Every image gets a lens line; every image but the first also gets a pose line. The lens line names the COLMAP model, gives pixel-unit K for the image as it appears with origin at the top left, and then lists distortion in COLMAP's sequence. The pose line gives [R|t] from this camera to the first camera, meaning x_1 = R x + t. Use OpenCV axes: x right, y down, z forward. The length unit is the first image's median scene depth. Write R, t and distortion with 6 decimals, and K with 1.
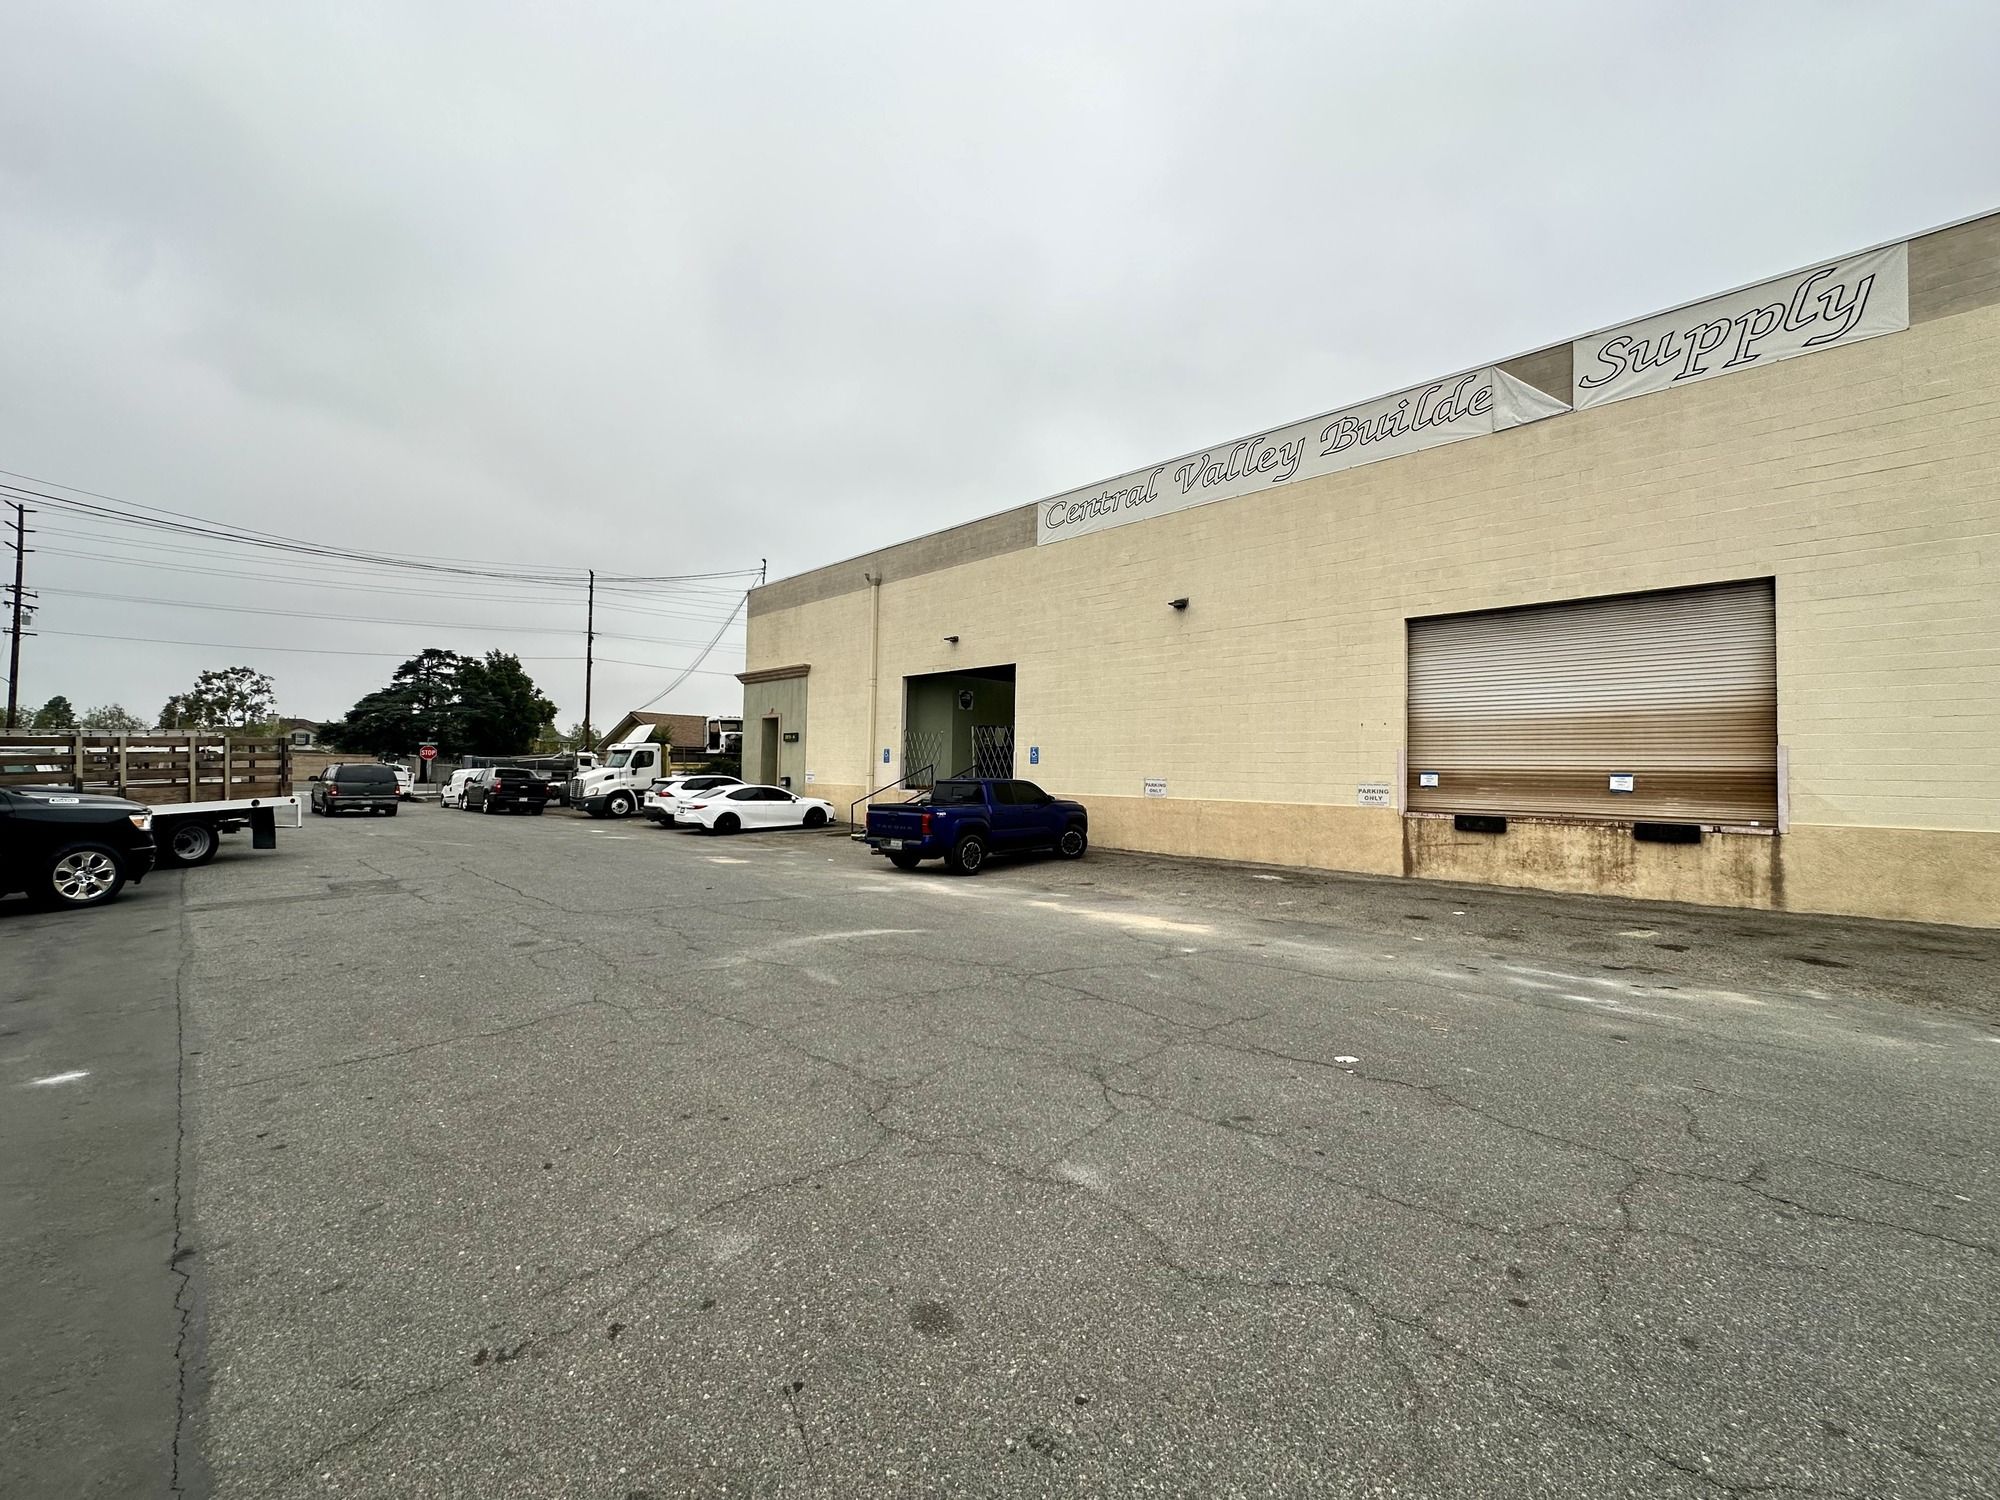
lens RADIAL K [[795.0, 0, 1000.0], [0, 795.0, 750.0], [0, 0, 1]] dist [-0.003924, -0.000149]
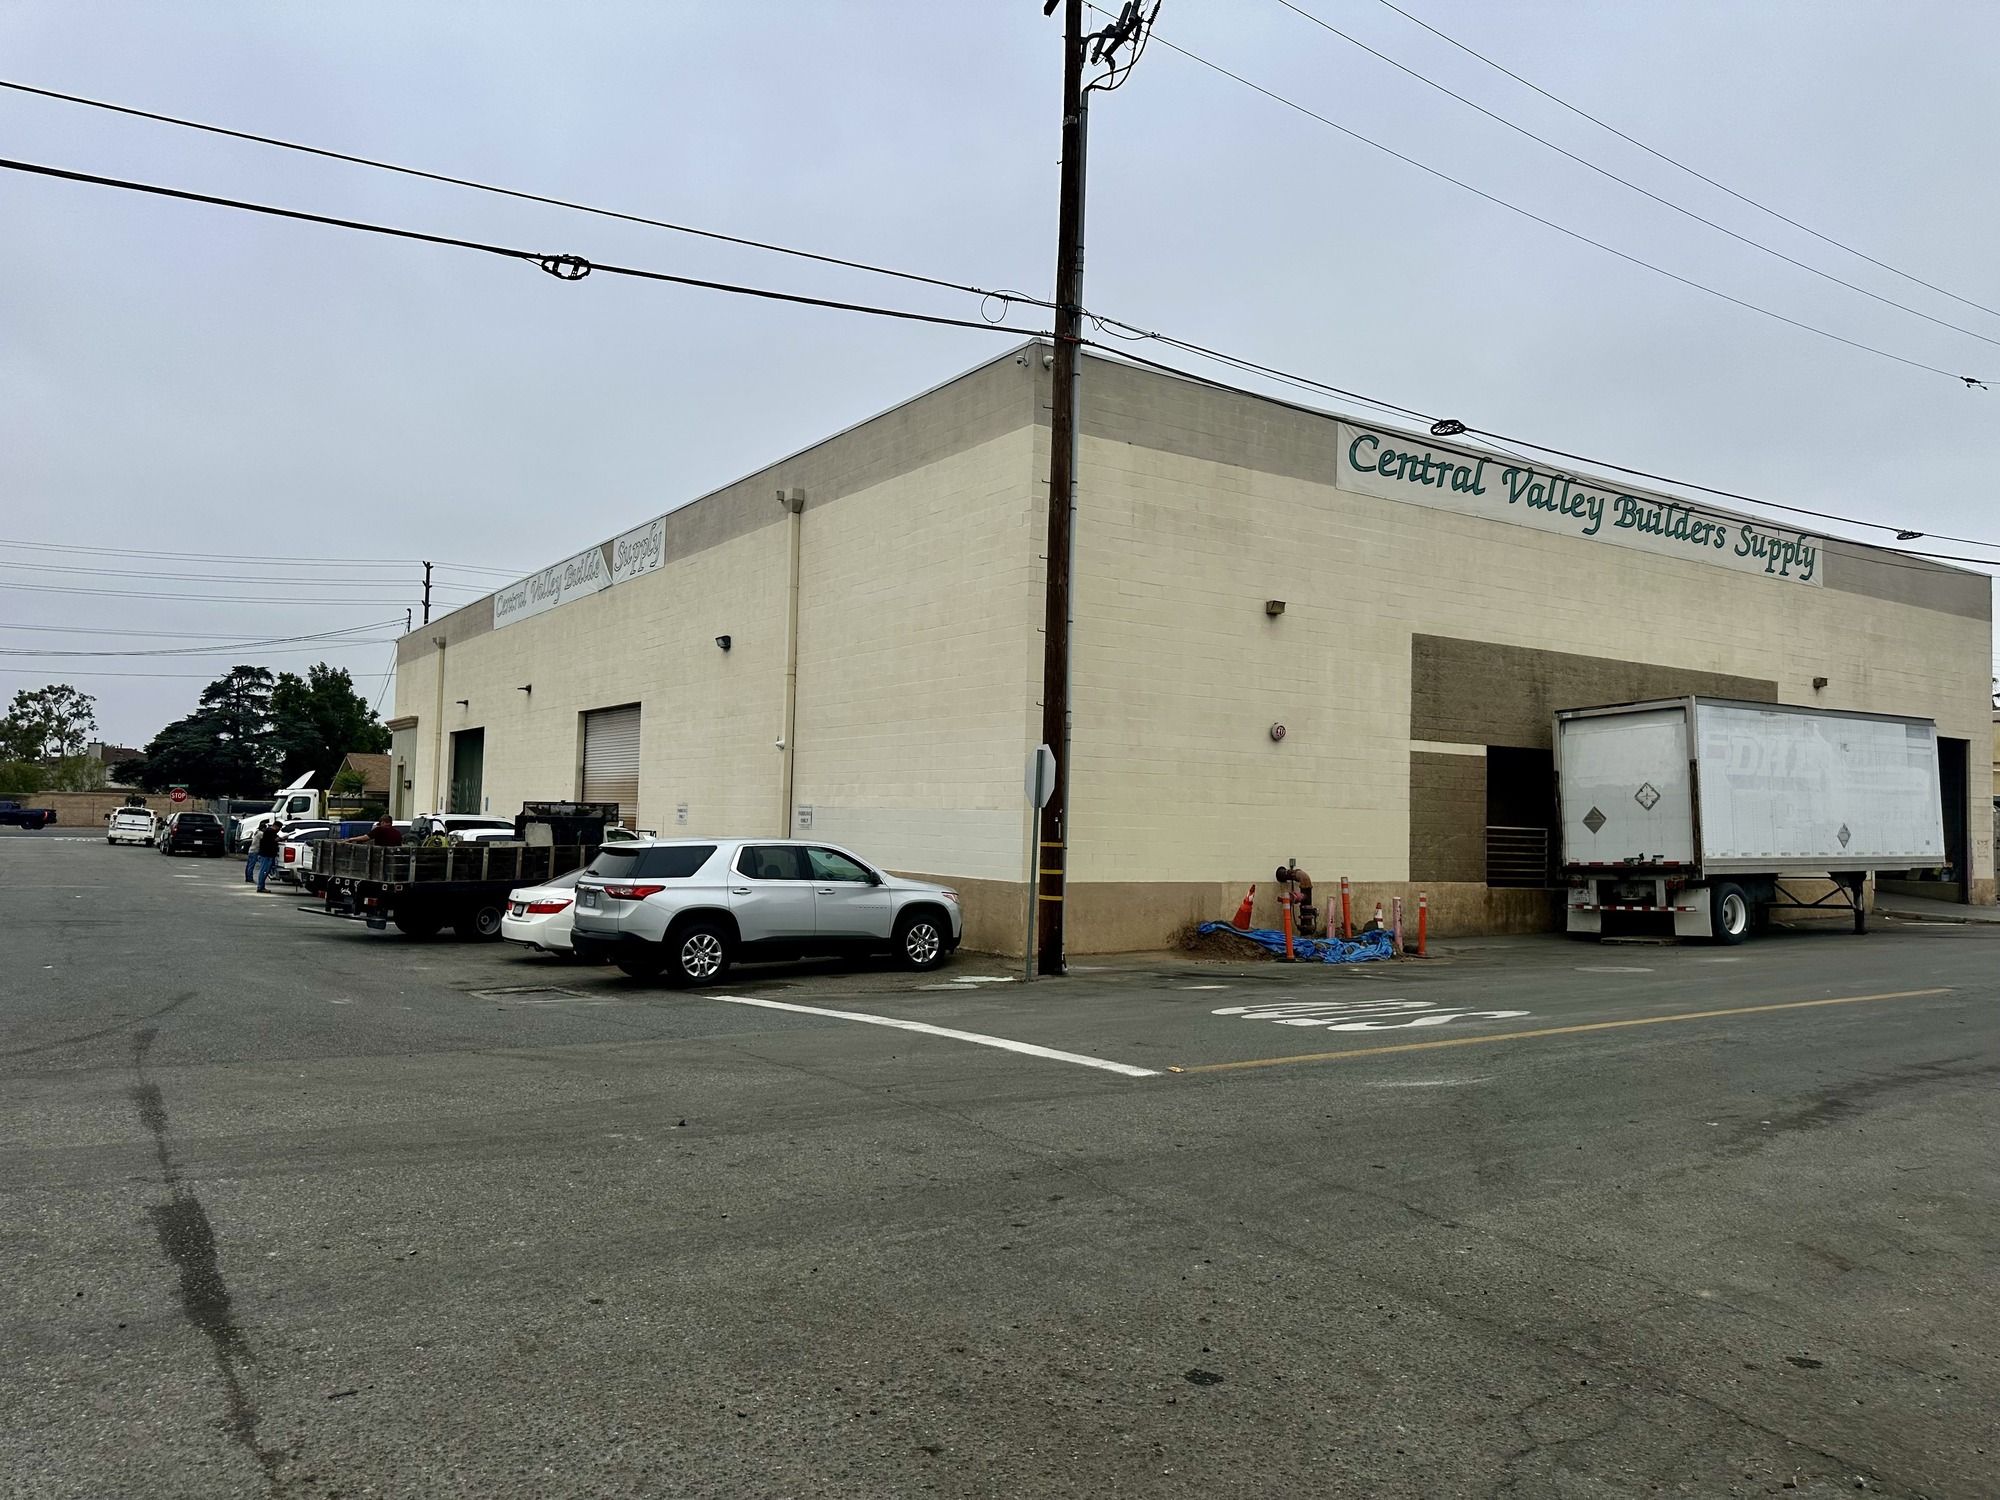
lens RADIAL K [[1382.7, 0, 971.8], [0, 1382.7, 744.8], [0, 0, 1]] dist [0.079597, -0.105150]
pose [[0.976729, -0.005498, -0.214409, 0.808210], [-0.000614, 0.999596, -0.028429, -0.015134], [0.214478, 0.027899, 0.976330, -0.608117]]
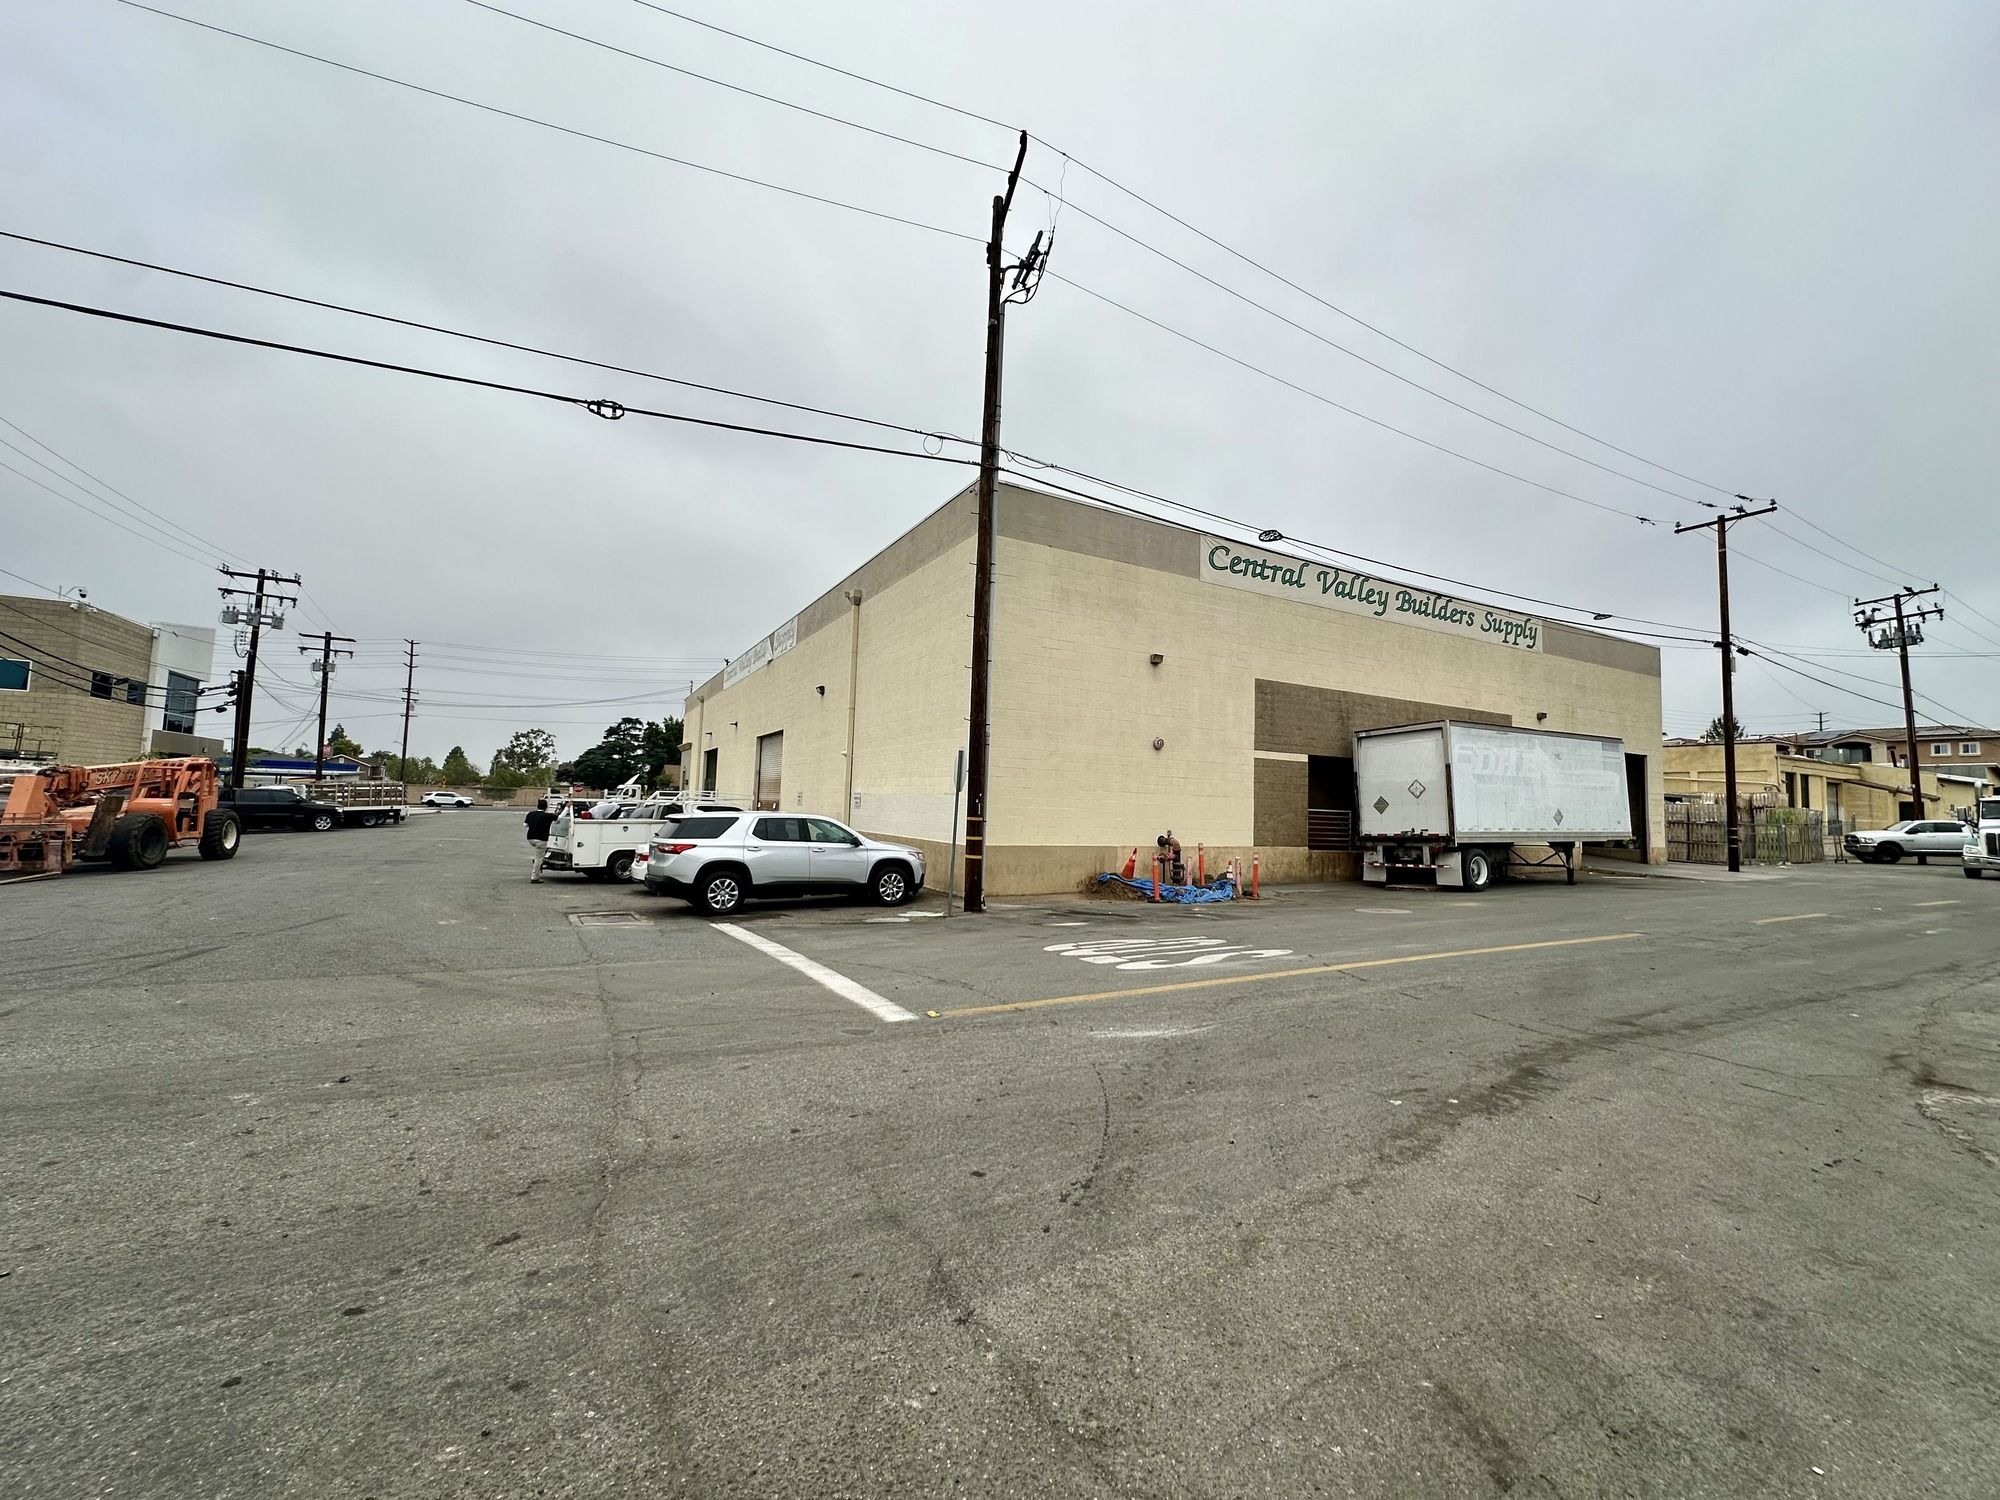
lens RADIAL K [[786.8, 0, 988.1], [0, 786.8, 744.2], [0, 0, 1]] dist [-0.002569, -0.000183]
pose [[0.957411, -0.010132, -0.288550, 0.856127], [-0.005678, 0.998530, -0.053901, -0.009189], [0.288672, 0.053244, 0.955946, -0.486963]]
